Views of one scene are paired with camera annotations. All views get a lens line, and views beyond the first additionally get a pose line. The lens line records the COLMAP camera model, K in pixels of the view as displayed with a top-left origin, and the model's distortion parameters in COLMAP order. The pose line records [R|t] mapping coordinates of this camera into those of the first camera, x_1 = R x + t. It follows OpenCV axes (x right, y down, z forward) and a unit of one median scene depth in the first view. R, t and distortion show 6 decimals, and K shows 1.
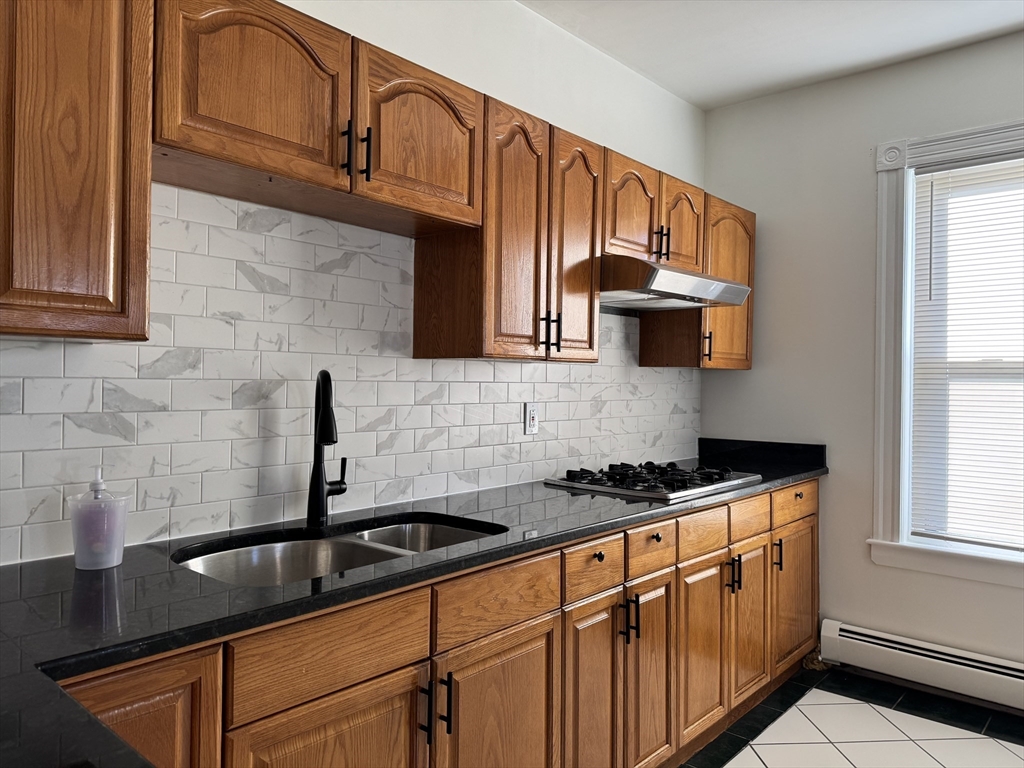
lens RADIAL K [[711.4, 0, 505.6], [0, 711.4, 379.0], [0, 0, 1]] dist [0.139935, -0.230224]
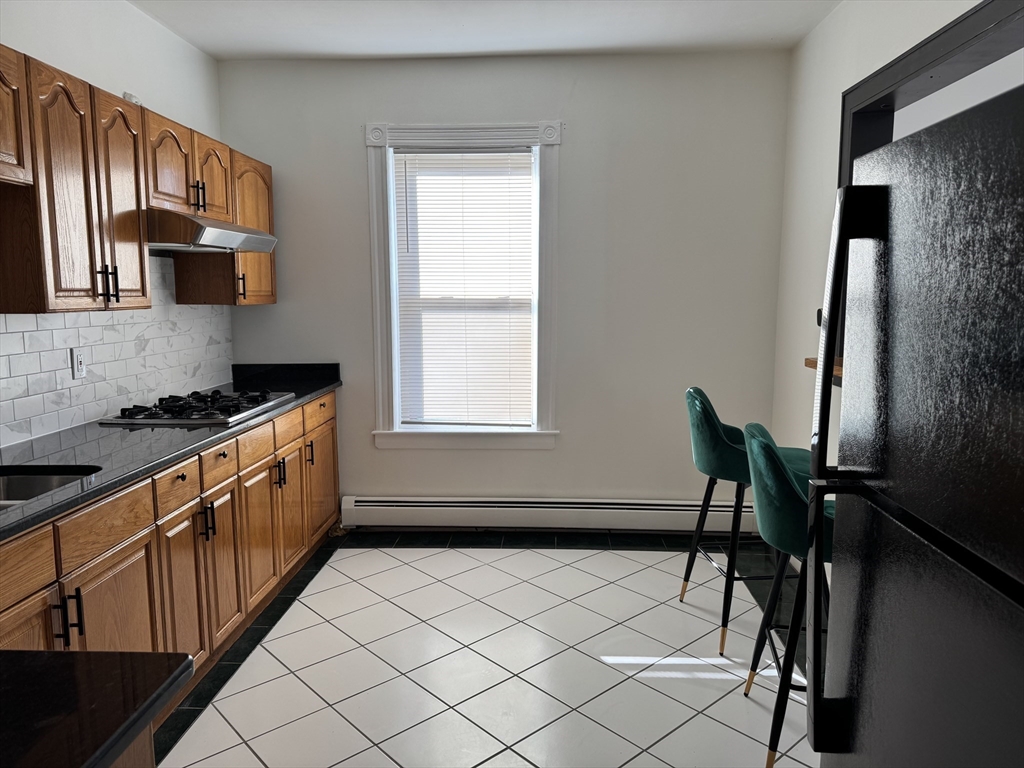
lens RADIAL K [[723.7, 0, 519.5], [0, 723.7, 378.1], [0, 0, 1]] dist [0.053243, -0.073778]
pose [[0.772046, -0.090797, 0.629047, -0.155391], [0.012007, 0.991650, 0.128398, -0.056803], [-0.635453, -0.091576, 0.766690, -0.237506]]
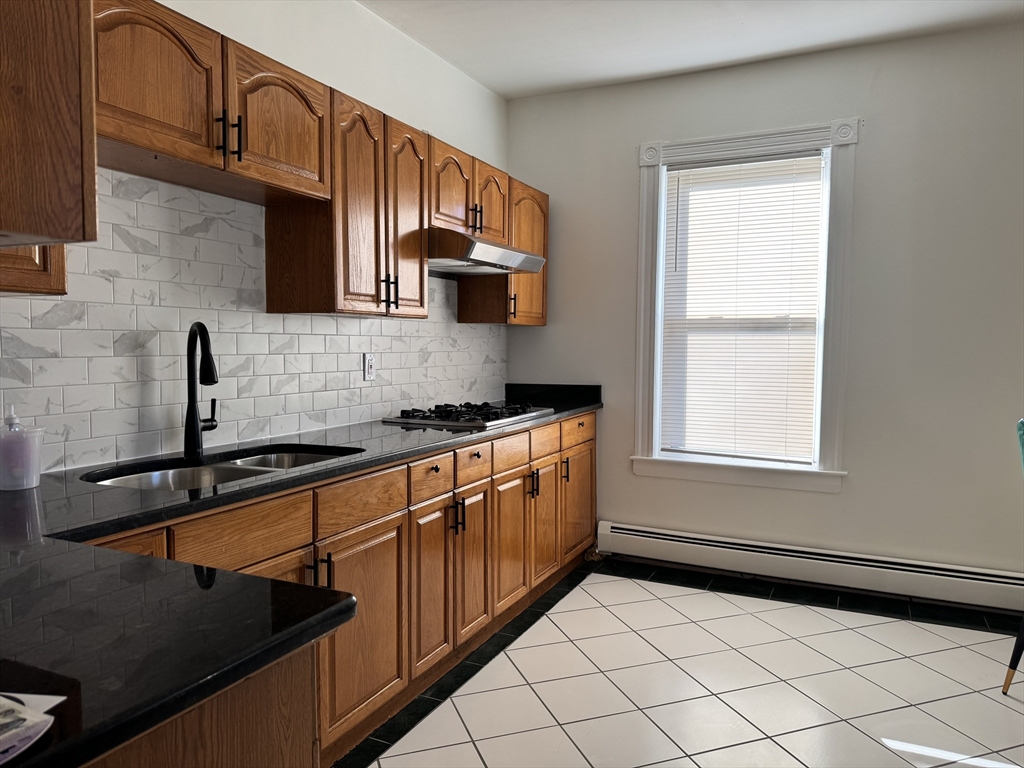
lens RADIAL K [[712.4, 0, 515.0], [0, 712.4, 385.1], [0, 0, 1]] dist [0.160676, -0.256255]
pose [[0.959734, -0.024410, 0.279848, -0.072527], [0.006673, 0.997917, 0.064160, 0.013407], [-0.280831, -0.059709, 0.957898, -0.212340]]
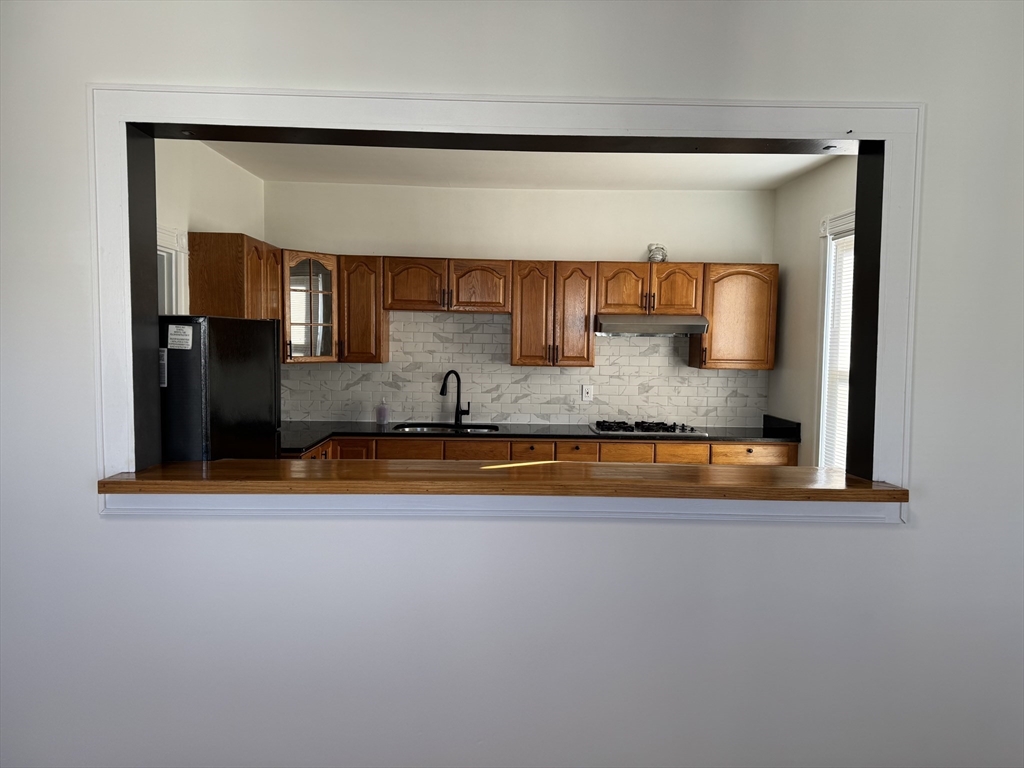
lens RADIAL K [[711.4, 0, 505.6], [0, 711.4, 379.0], [0, 0, 1]] dist [0.139935, -0.230224]
pose [[0.679757, 0.040211, -0.732334, 1.522951], [-0.007674, 0.998831, 0.047721, -0.087948], [0.733397, -0.026819, 0.679271, -0.600364]]
